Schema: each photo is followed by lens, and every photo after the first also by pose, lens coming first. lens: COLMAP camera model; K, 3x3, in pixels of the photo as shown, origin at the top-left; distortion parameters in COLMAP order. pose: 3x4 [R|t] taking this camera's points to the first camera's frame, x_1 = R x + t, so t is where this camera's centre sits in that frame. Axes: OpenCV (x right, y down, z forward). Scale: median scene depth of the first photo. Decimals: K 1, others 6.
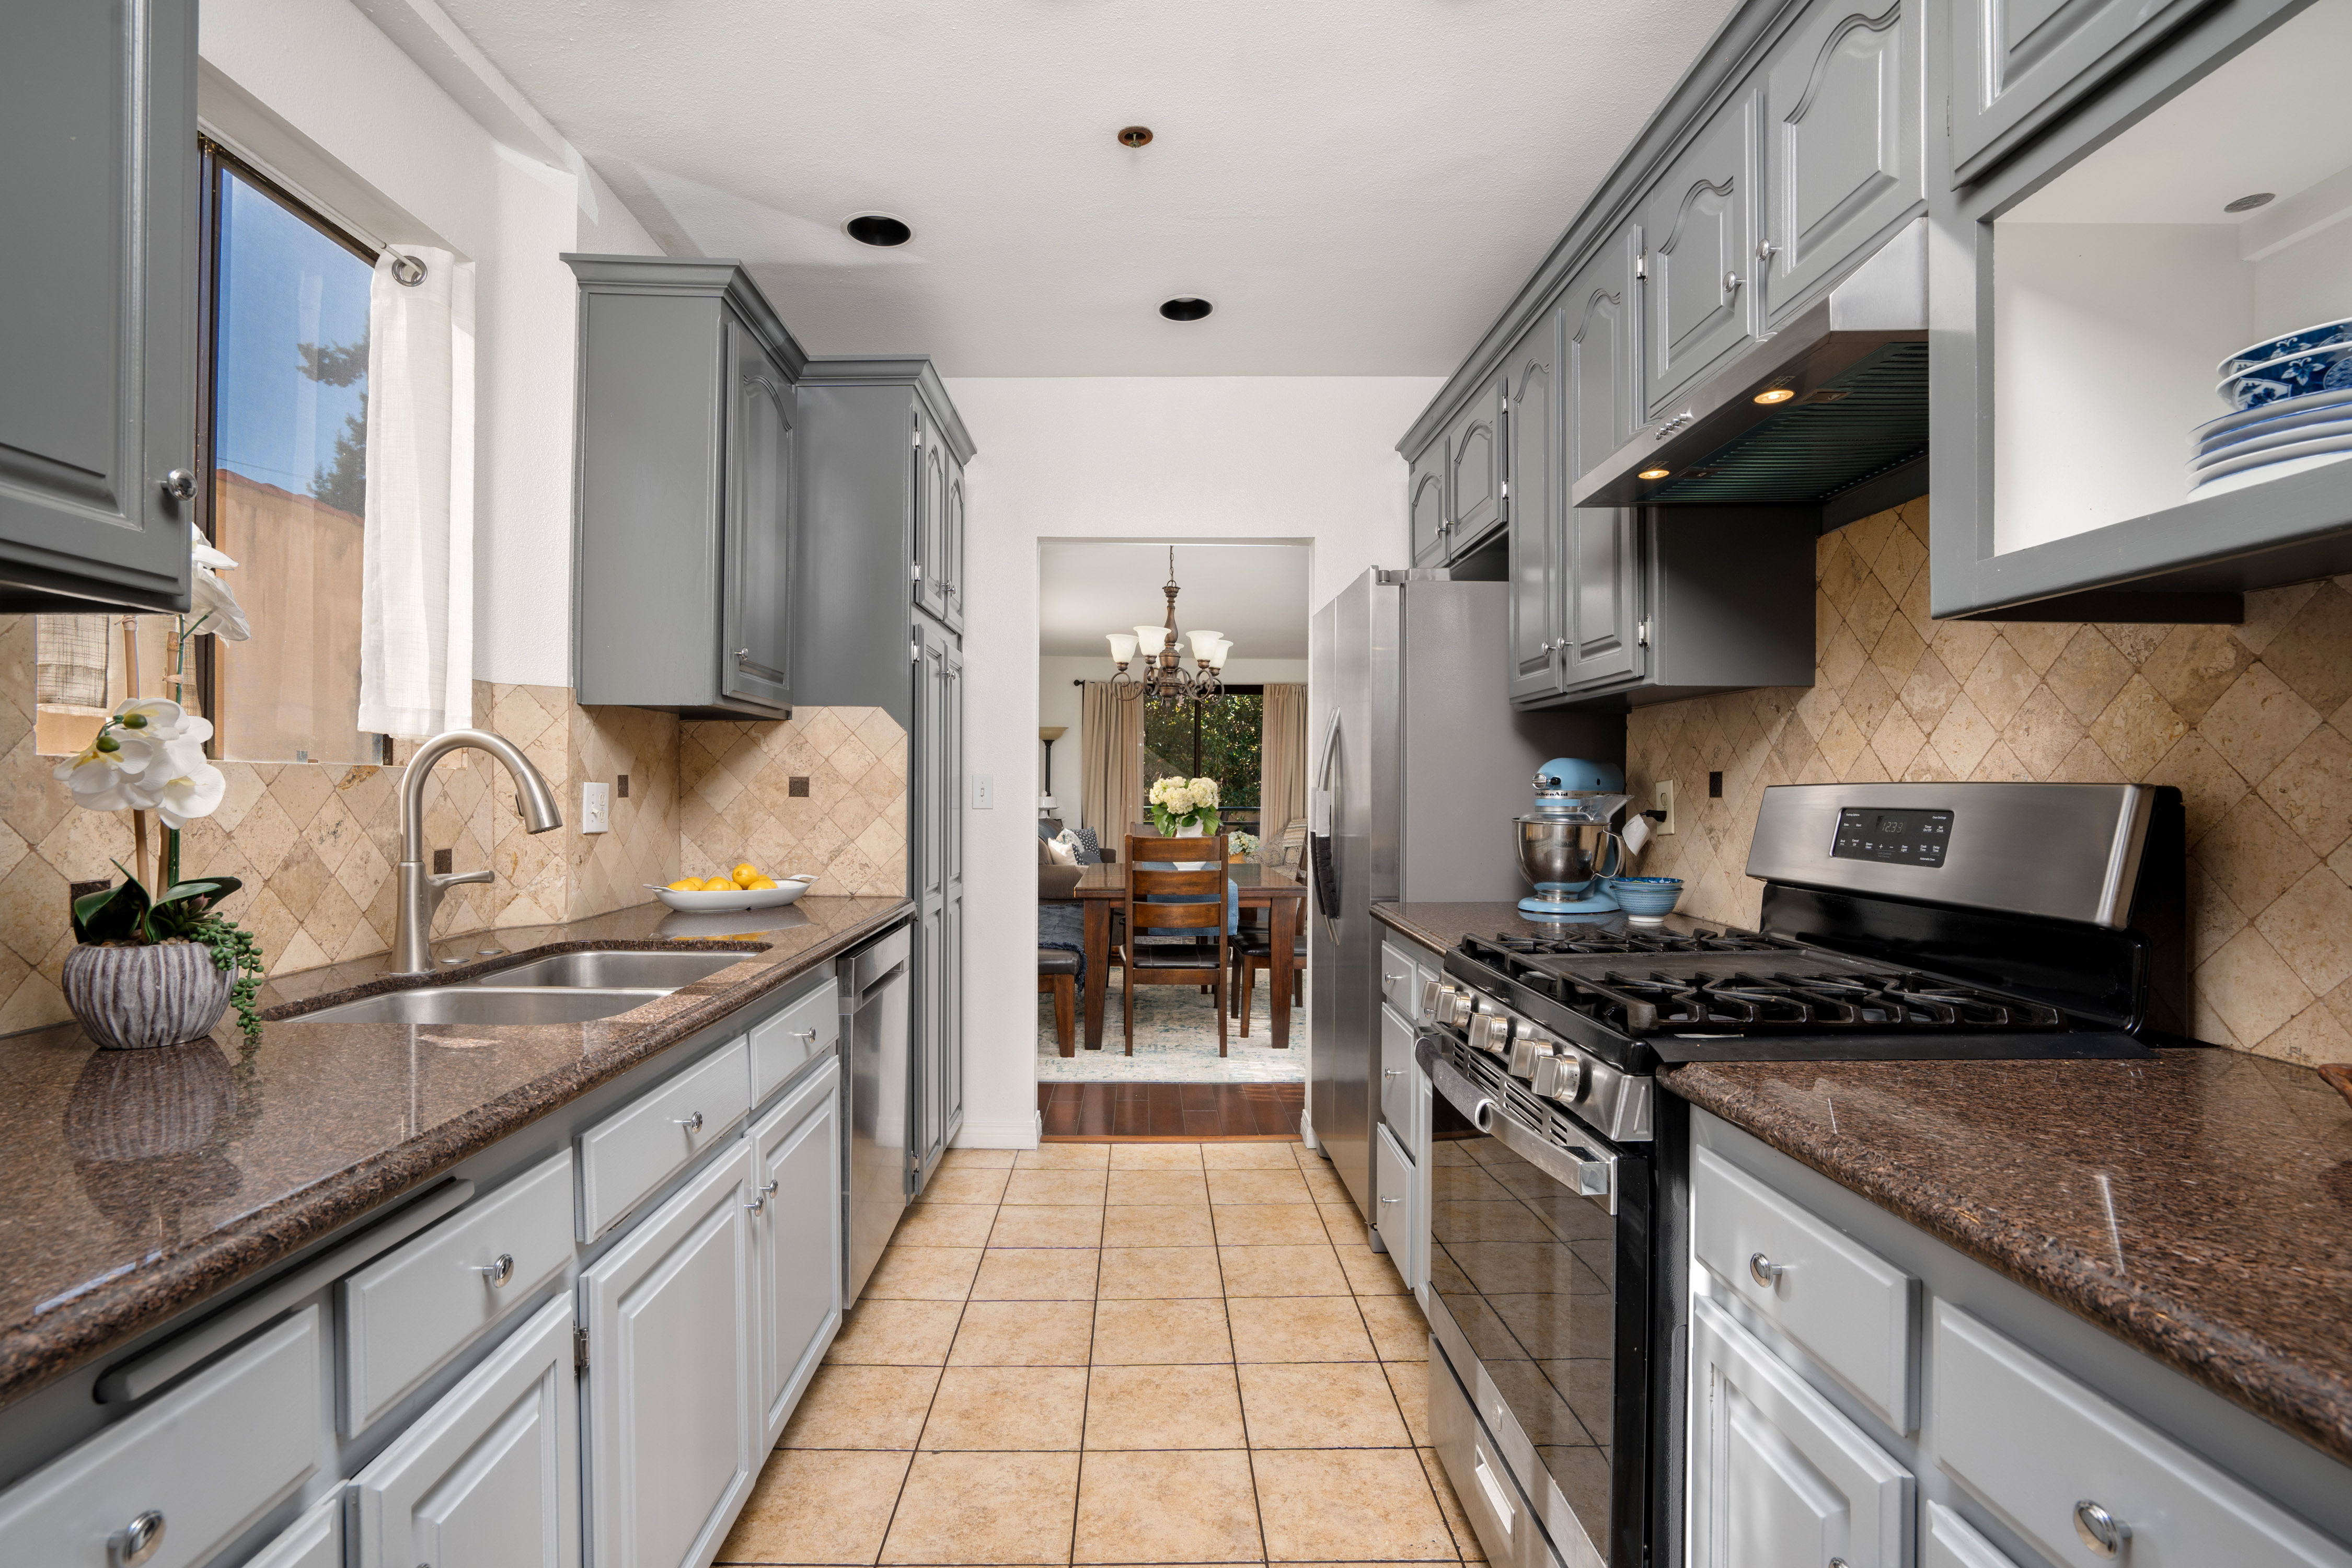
lens RADIAL K [[1099.7, 0, 1175.4], [0, 1099.7, 792.9], [0, 0, 1]] dist [-0.036093, 0.003039]
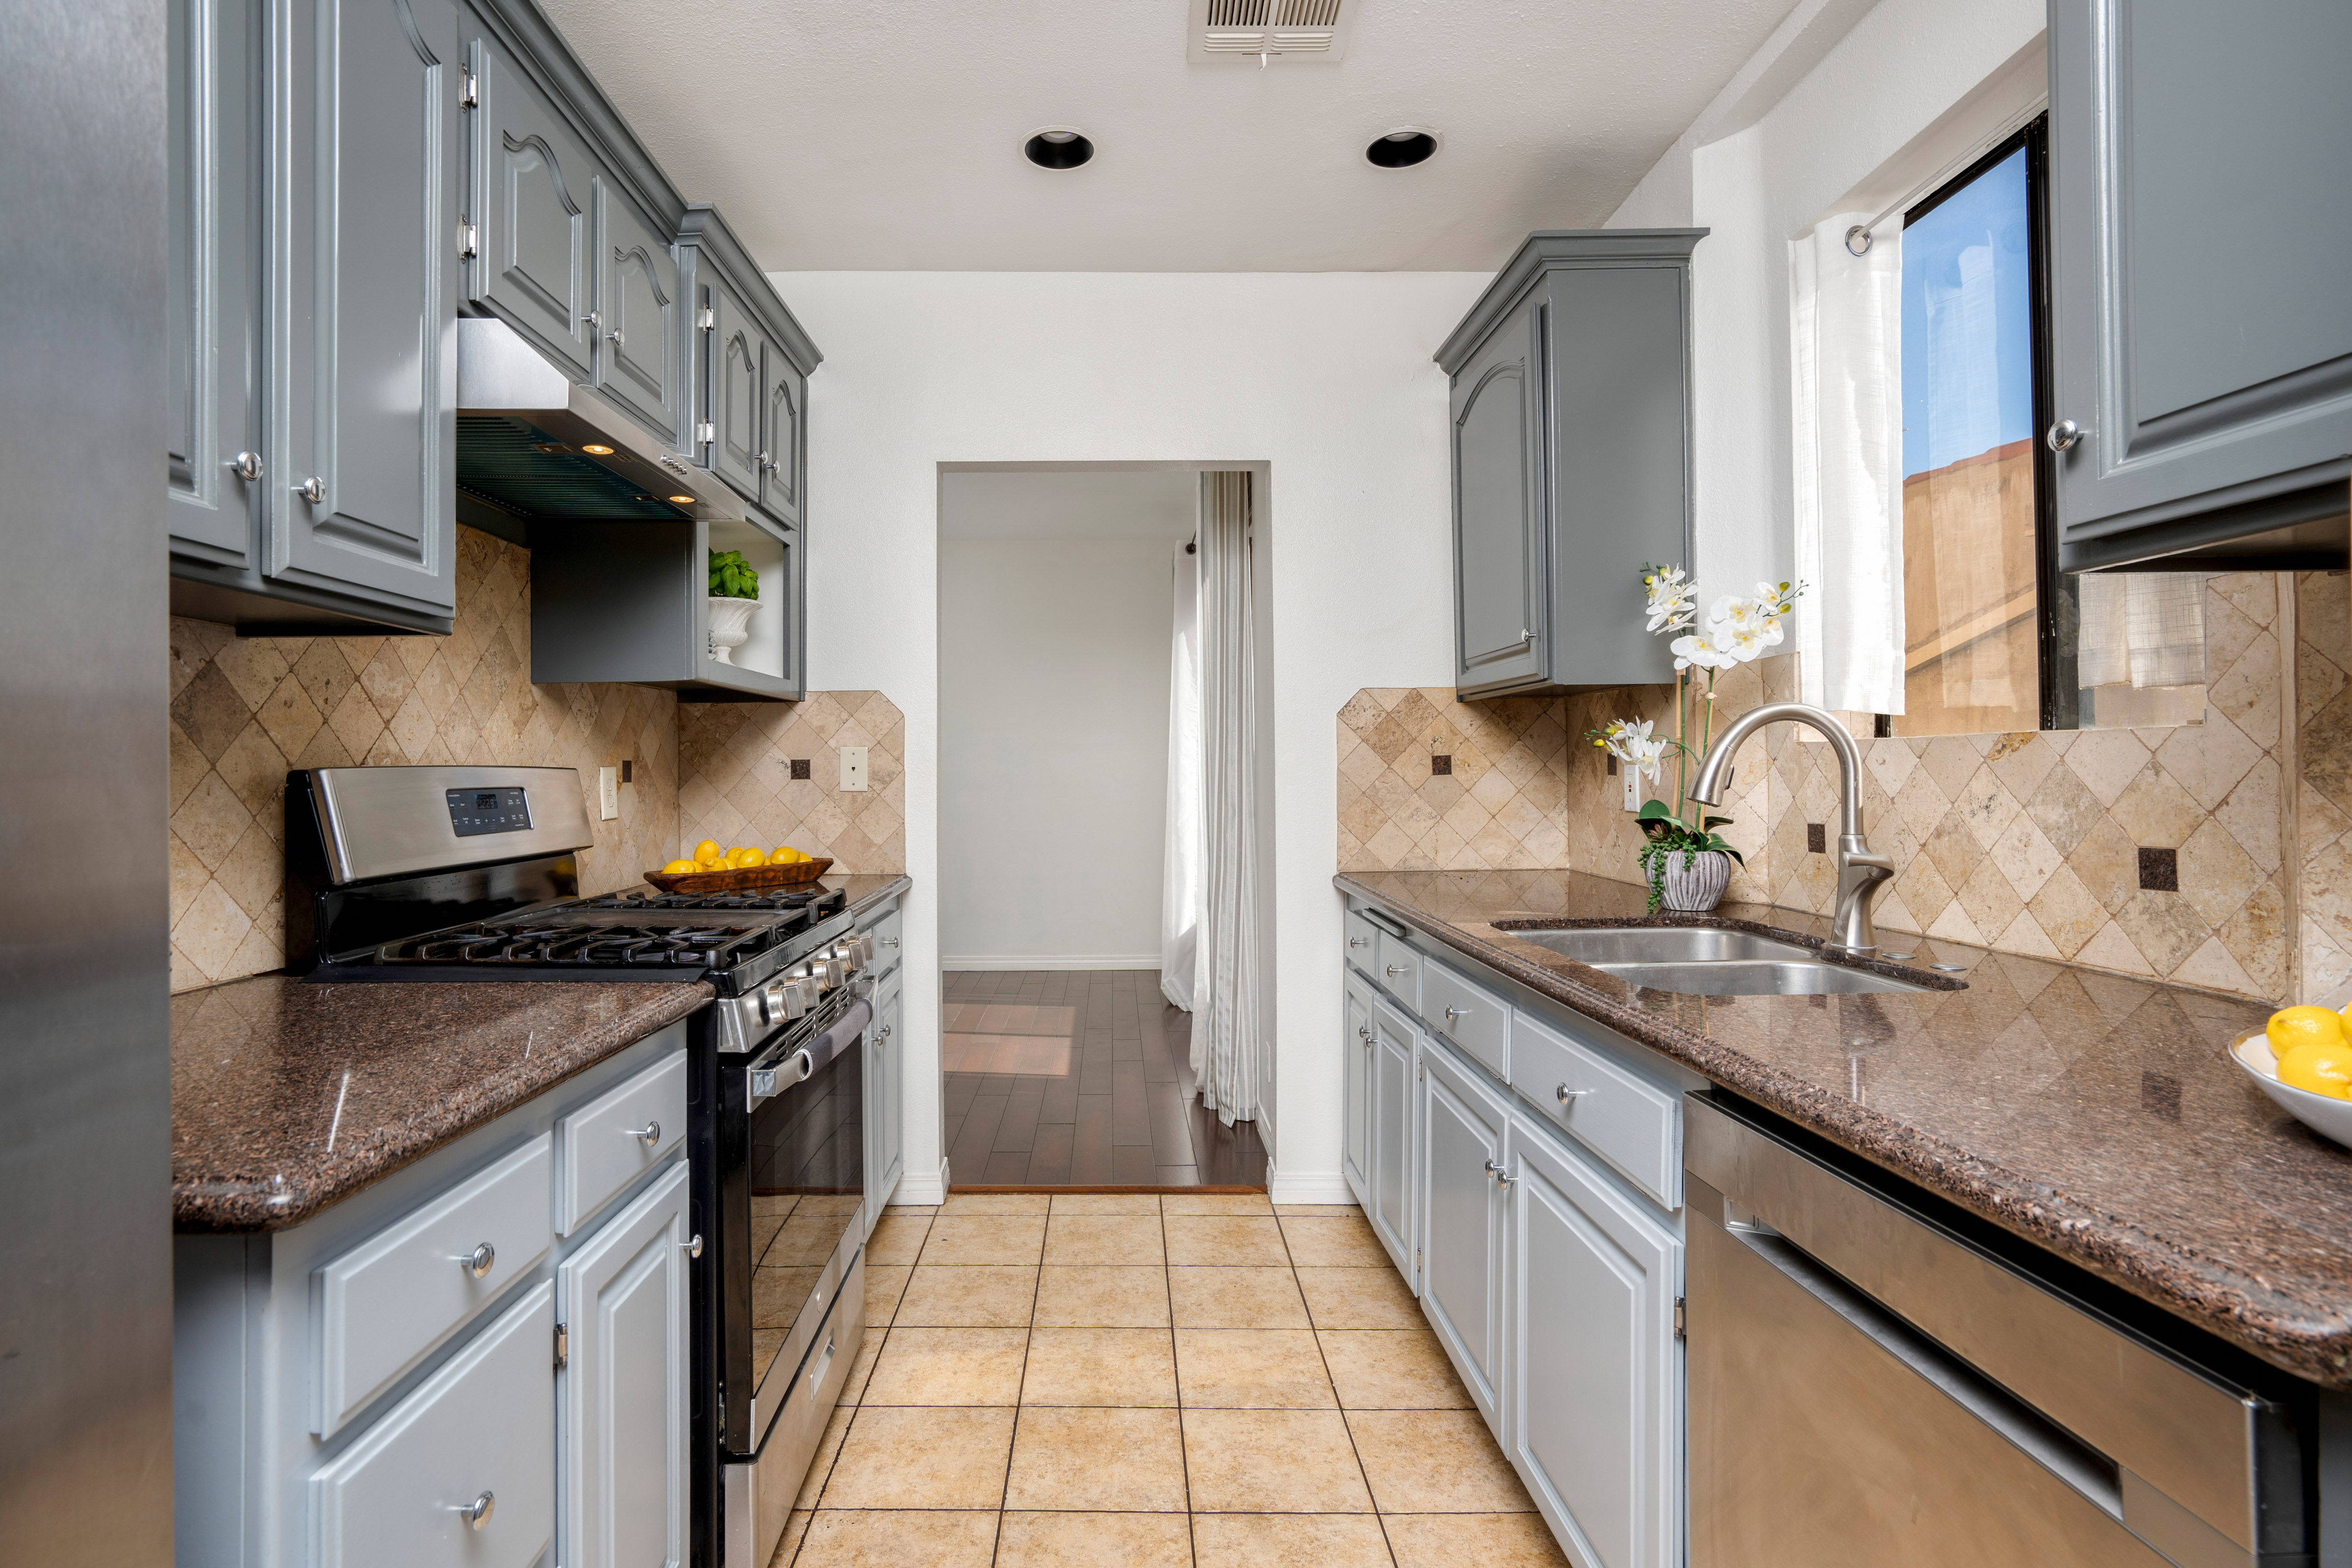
lens RADIAL K [[1099.7, 0, 1166.4], [0, 1099.7, 777.5], [0, 0, 1]] dist [-0.036093, 0.003039]
pose [[-0.999861, 0.006710, 0.015237, -0.091146], [0.006831, 0.999945, 0.007899, -0.000763], [-0.015183, 0.008002, -0.999853, 1.982799]]
